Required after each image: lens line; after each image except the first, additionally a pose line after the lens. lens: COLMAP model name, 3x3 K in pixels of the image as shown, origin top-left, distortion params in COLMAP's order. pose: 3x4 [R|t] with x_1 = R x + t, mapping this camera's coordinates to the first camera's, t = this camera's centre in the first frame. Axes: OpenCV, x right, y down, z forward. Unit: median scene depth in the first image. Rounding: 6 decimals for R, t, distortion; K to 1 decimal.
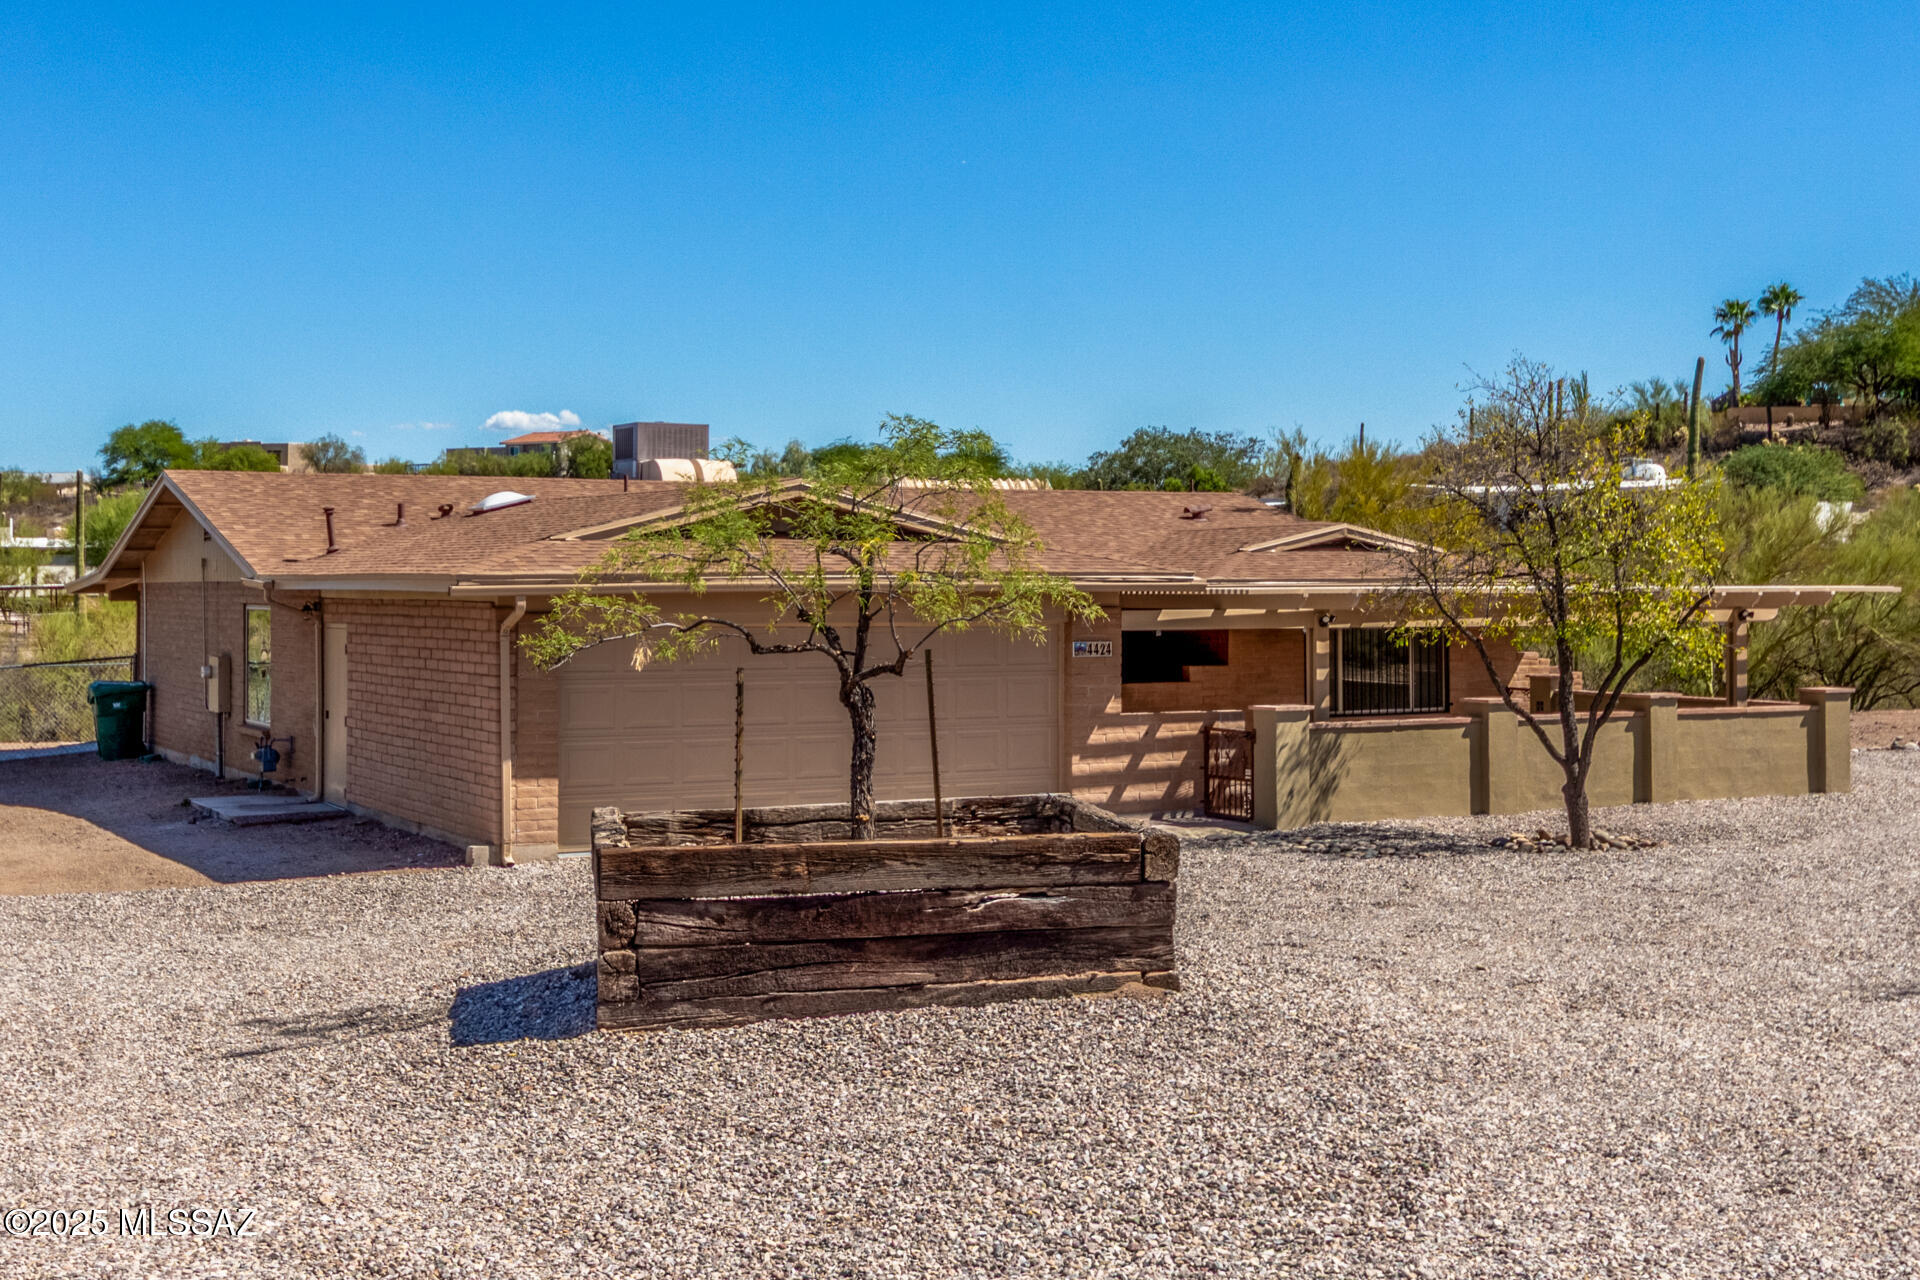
lens RADIAL K [[1108.1, 0, 959.3], [0, 1108.1, 639.7], [0, 0, 1]] dist [0.004959, 0.000581]
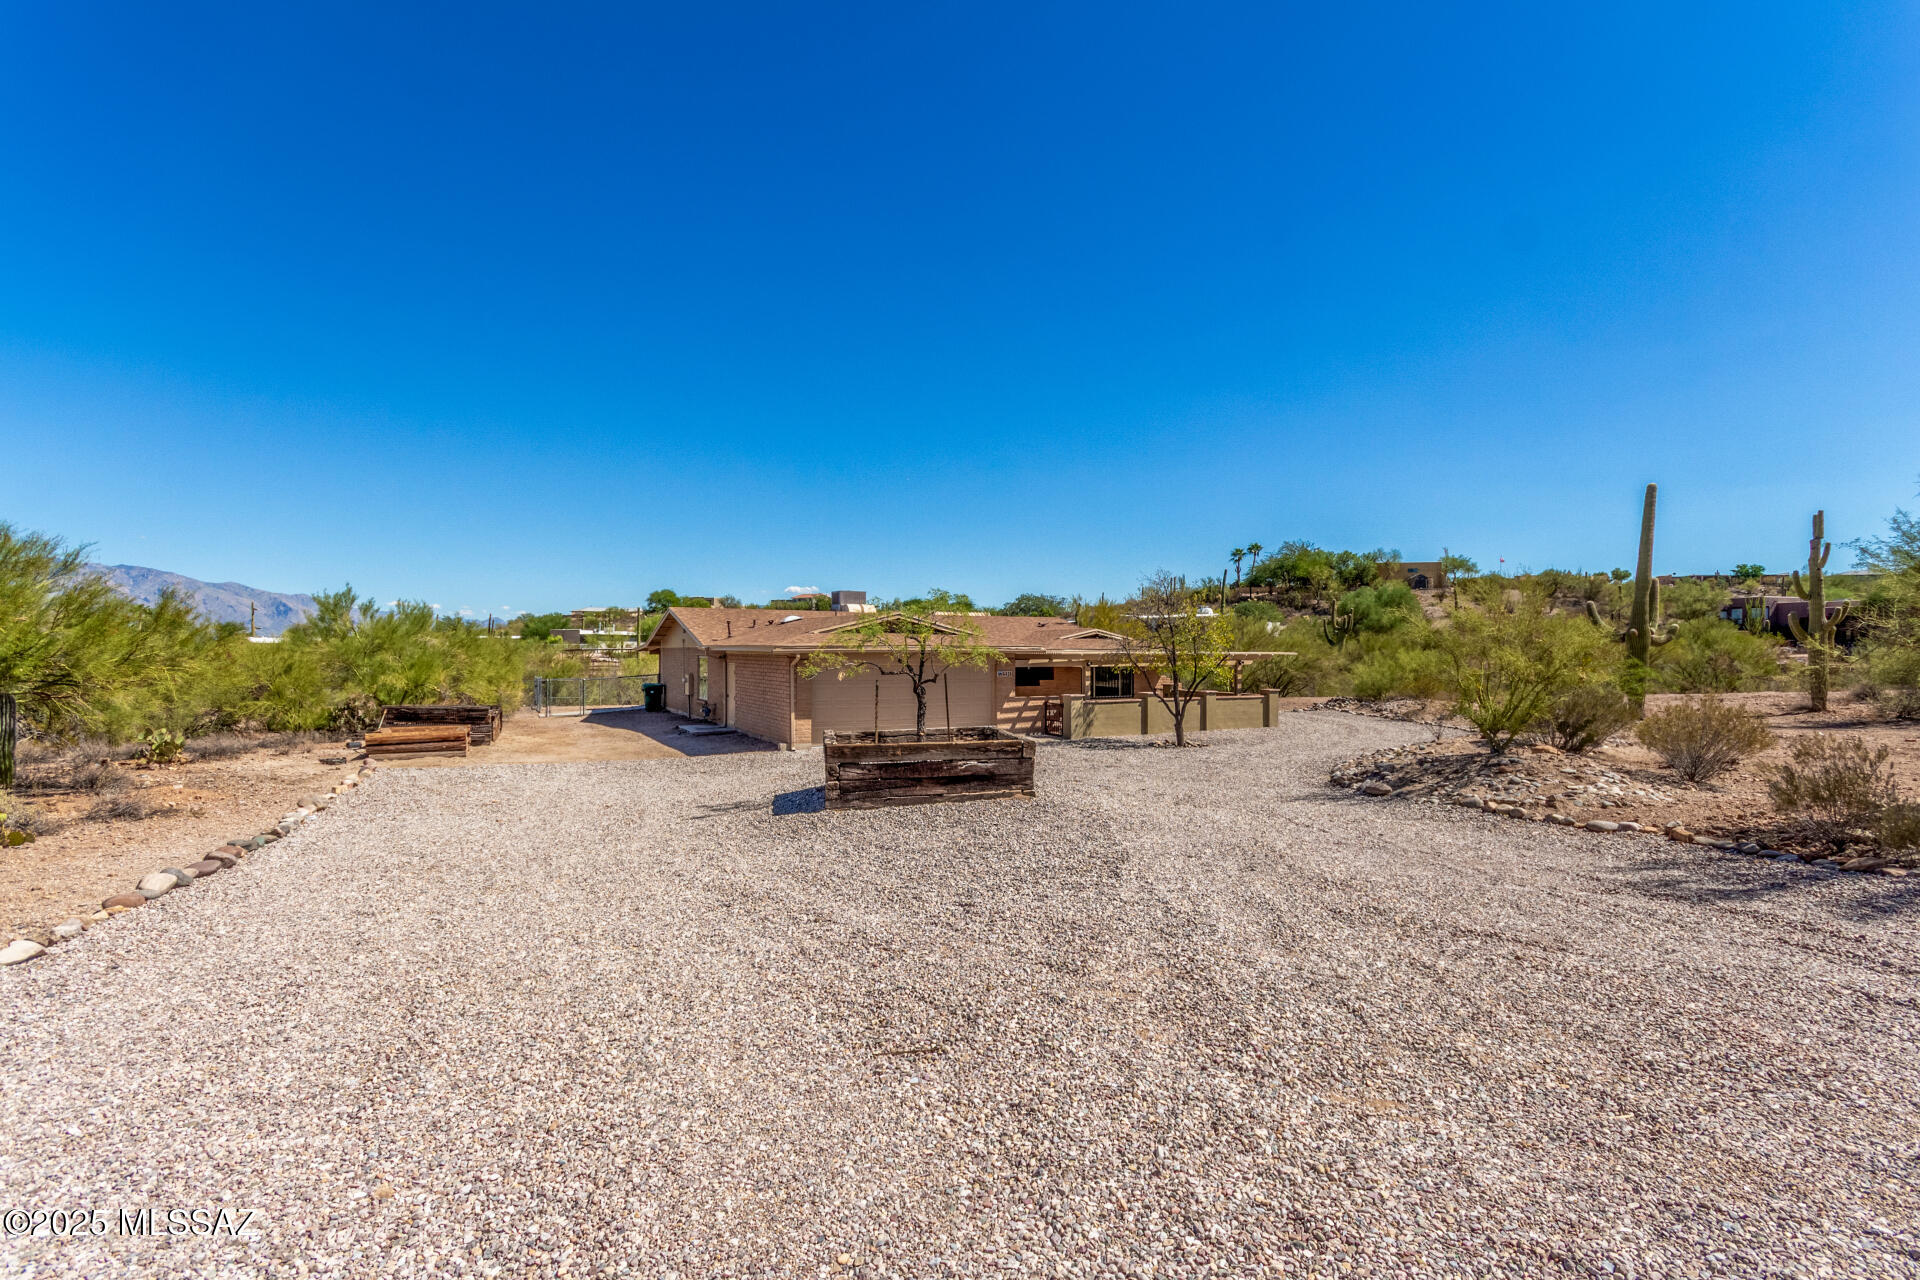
lens RADIAL K [[905.1, 0, 960.6], [0, 905.1, 638.6], [0, 0, 1]] dist [0.003023, 0.000484]
pose [[0.999982, 0.005281, -0.002731, 0.015746], [-0.005236, 0.999858, 0.016000, -0.114503], [0.002815, -0.015986, 0.999868, -1.253319]]
